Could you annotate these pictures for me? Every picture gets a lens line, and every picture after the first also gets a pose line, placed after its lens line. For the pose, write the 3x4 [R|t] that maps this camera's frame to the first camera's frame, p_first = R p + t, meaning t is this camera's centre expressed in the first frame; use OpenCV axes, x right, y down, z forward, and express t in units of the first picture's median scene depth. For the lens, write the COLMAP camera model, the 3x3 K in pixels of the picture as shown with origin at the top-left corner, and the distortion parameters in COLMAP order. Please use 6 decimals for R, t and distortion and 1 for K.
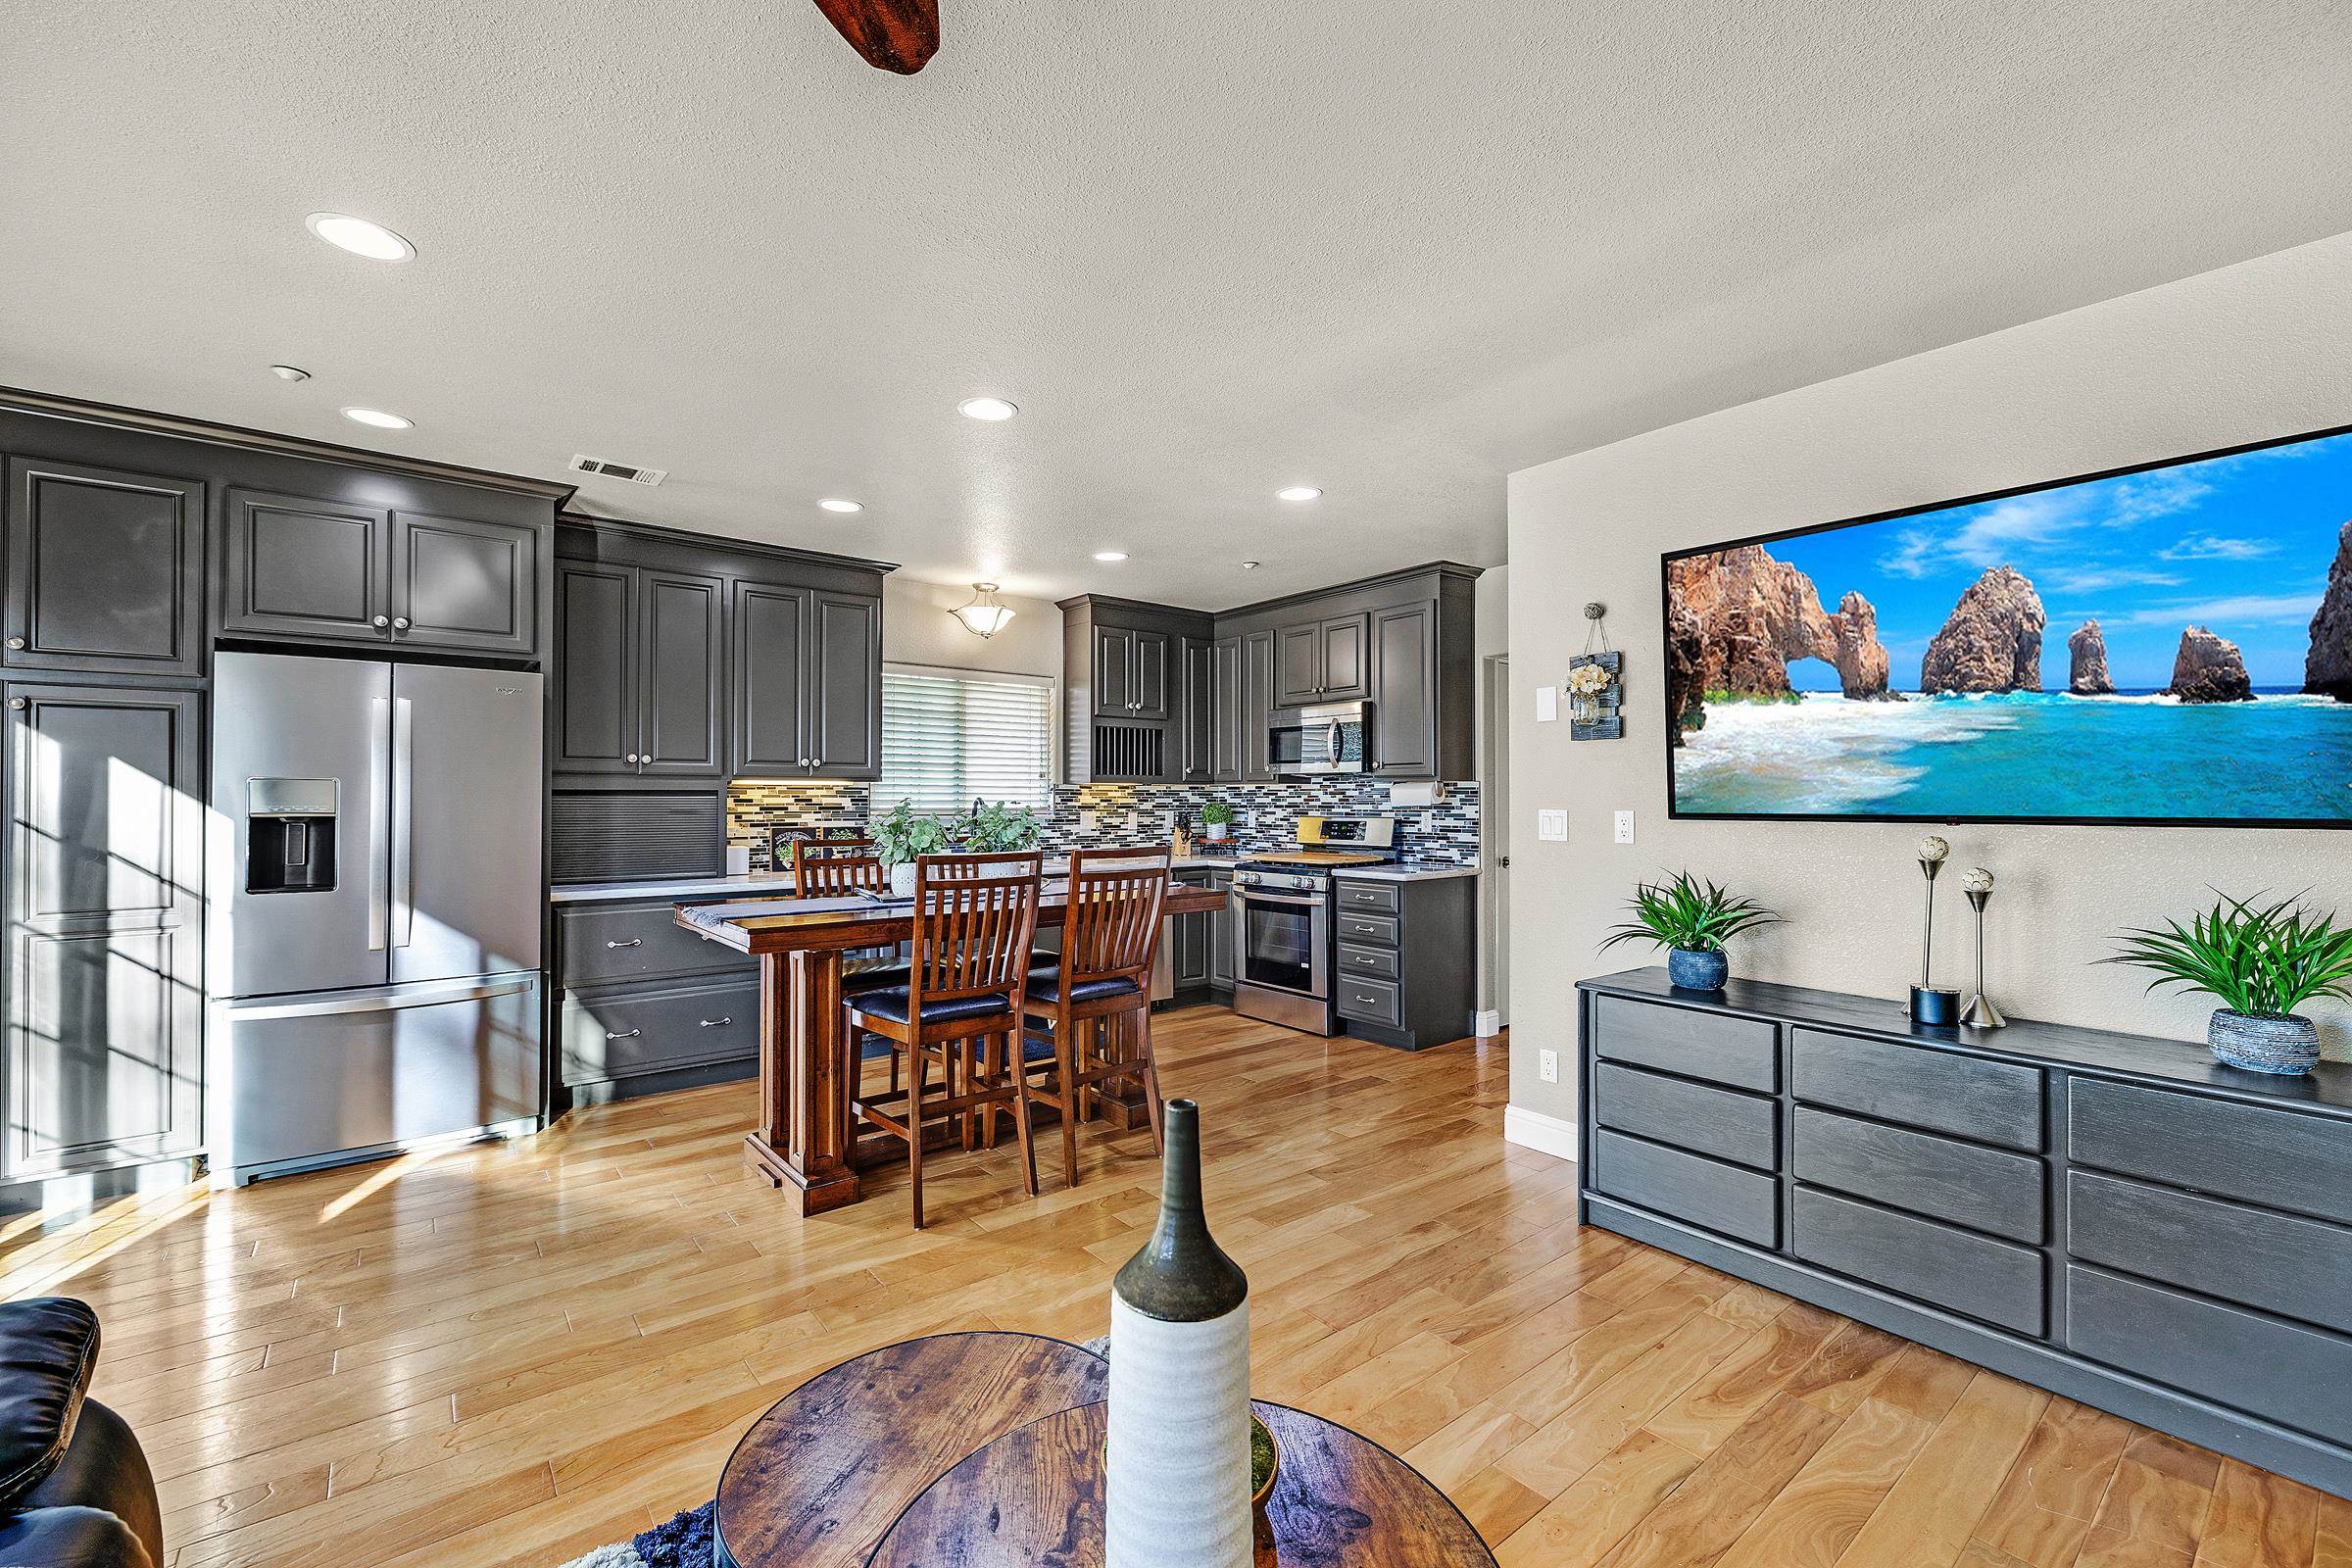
lens RADIAL K [[991.3, 0, 1191.7], [0, 991.3, 782.4], [0, 0, 1]] dist [-0.001890, -0.000168]
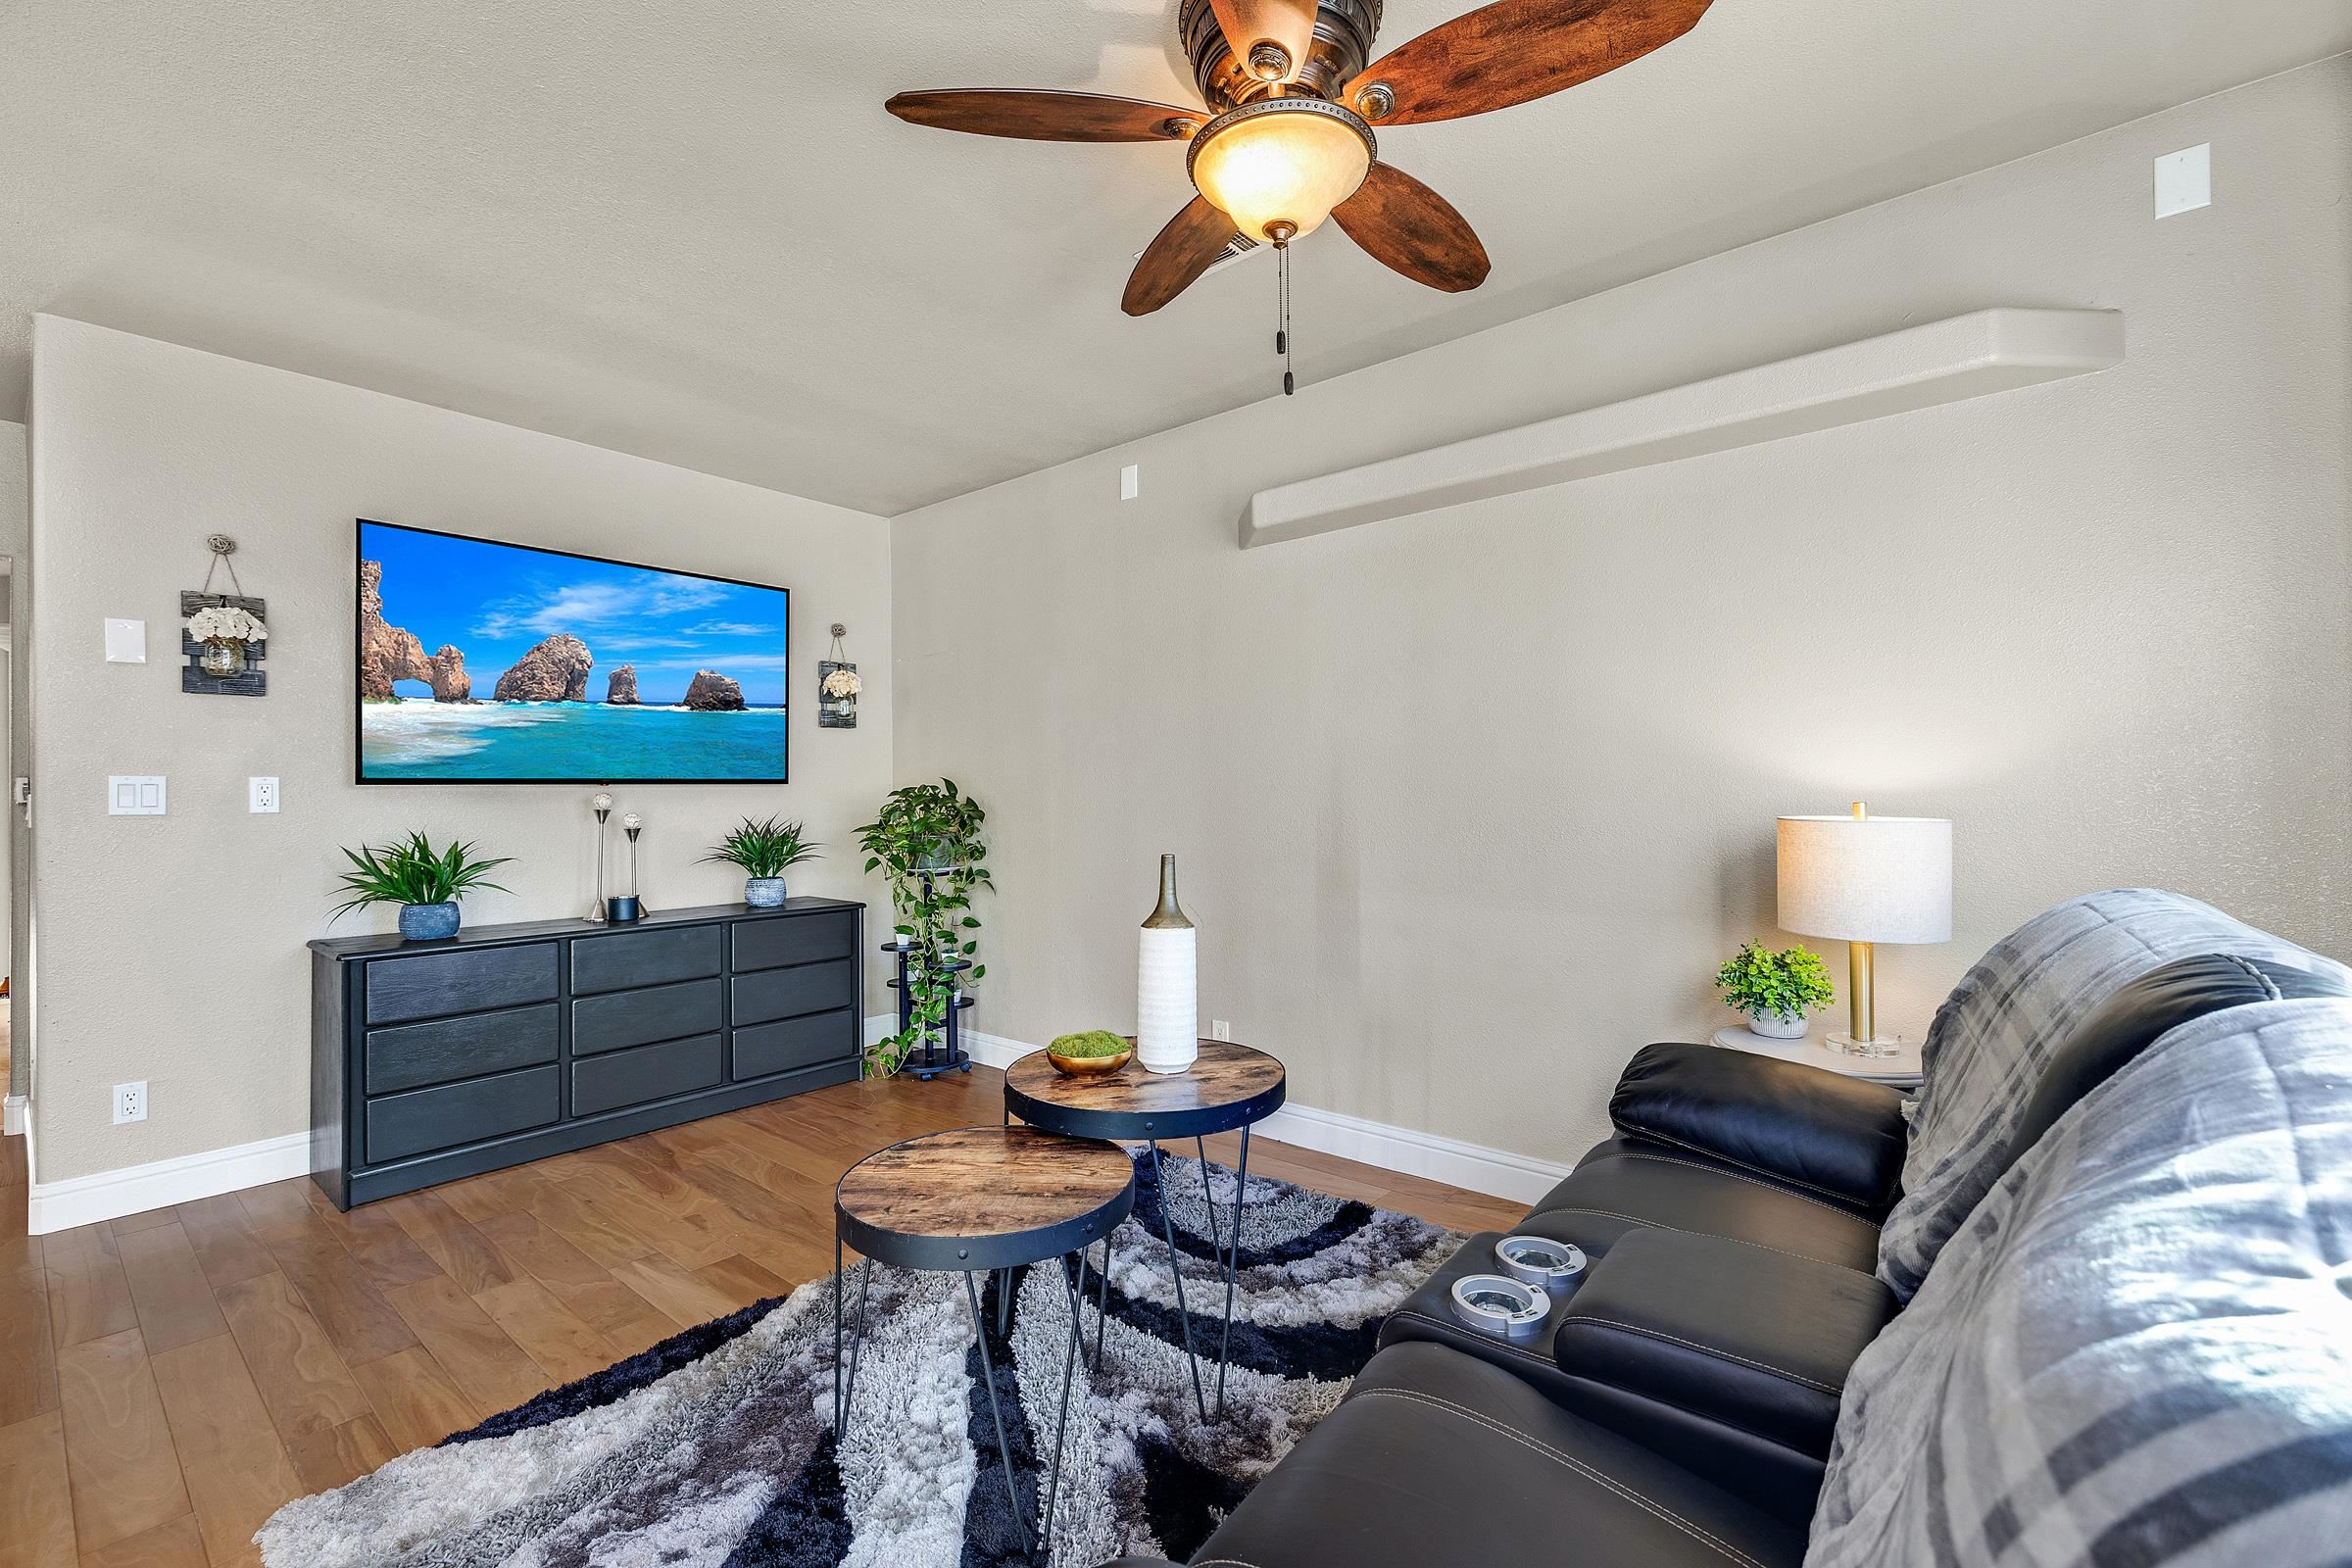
lens RADIAL K [[991.3, 0, 1196.5], [0, 991.3, 783.9], [0, 0, 1]] dist [-0.001890, -0.000168]
pose [[-0.205804, 0.001973, 0.978591, -0.422364], [-0.004761, 0.999984, -0.003018, 0.023052], [-0.978582, -0.005280, -0.205791, 0.242602]]
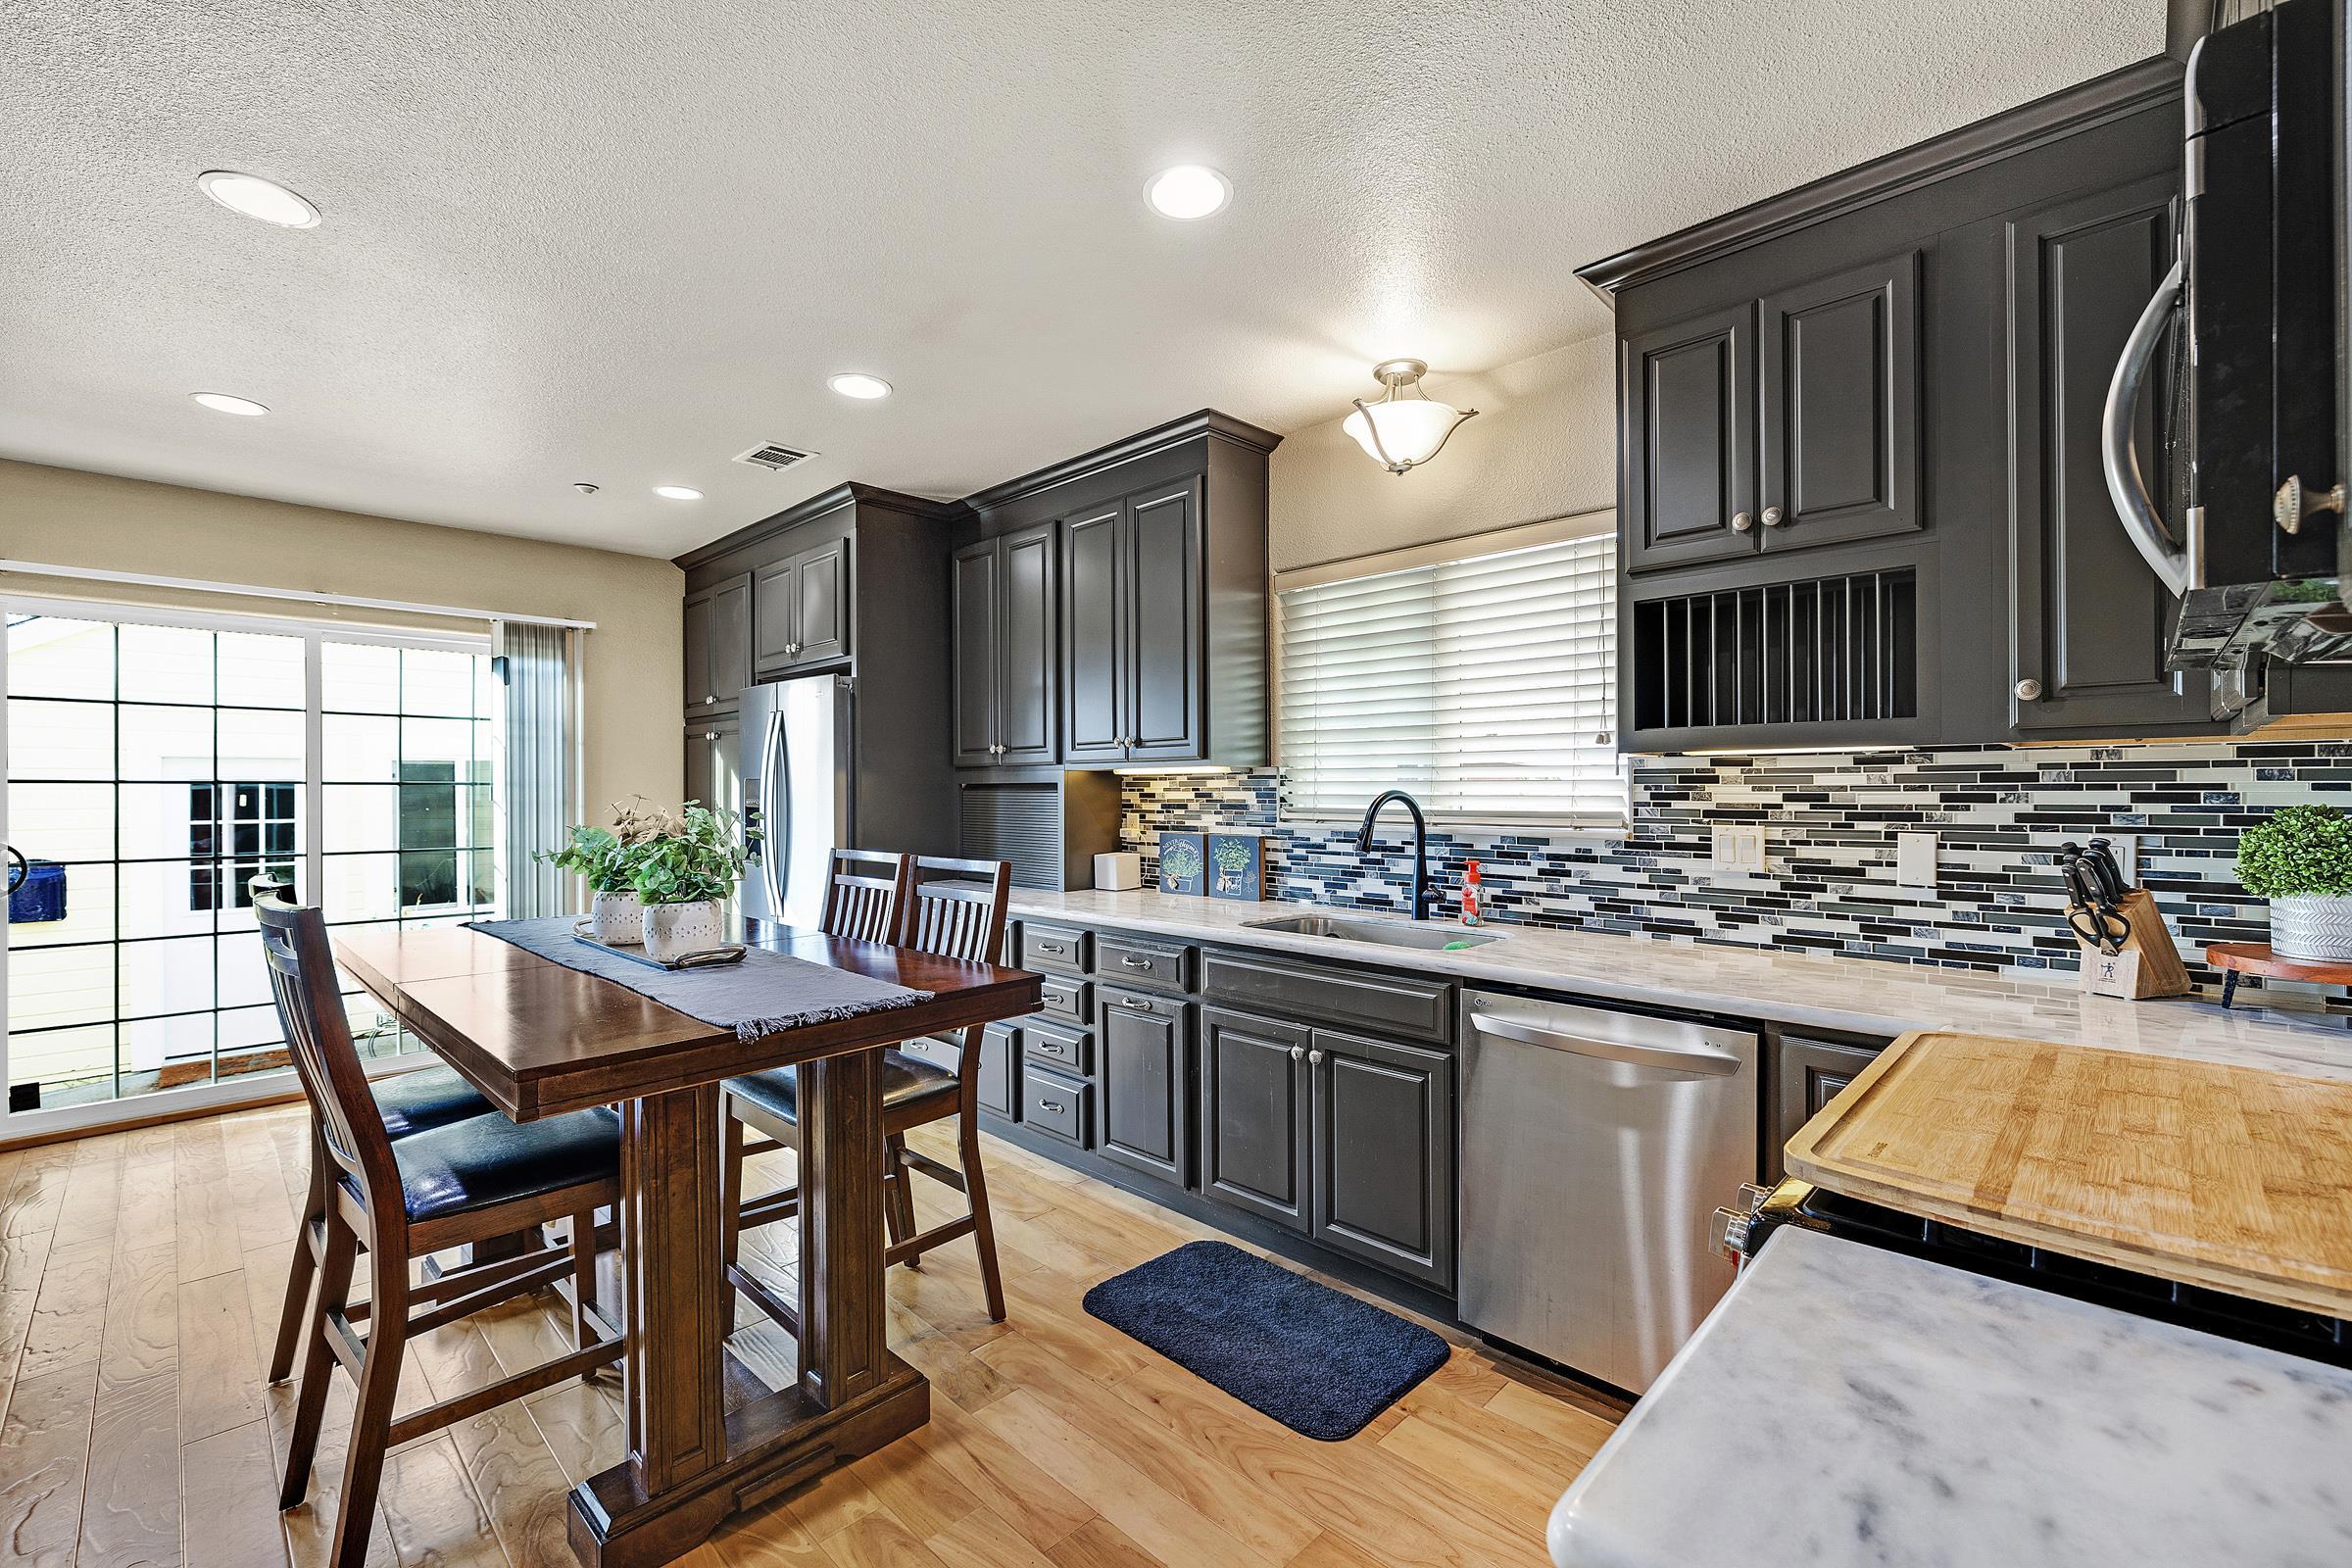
lens RADIAL K [[991.3, 0, 1178.5], [0, 991.3, 792.9], [0, 0, 1]] dist [-0.001890, -0.000168]
pose [[0.108500, 0.000728, -0.994096, 0.317142], [0.018779, 0.999820, 0.002782, 0.014787], [0.993919, -0.018970, 0.108466, 0.943937]]
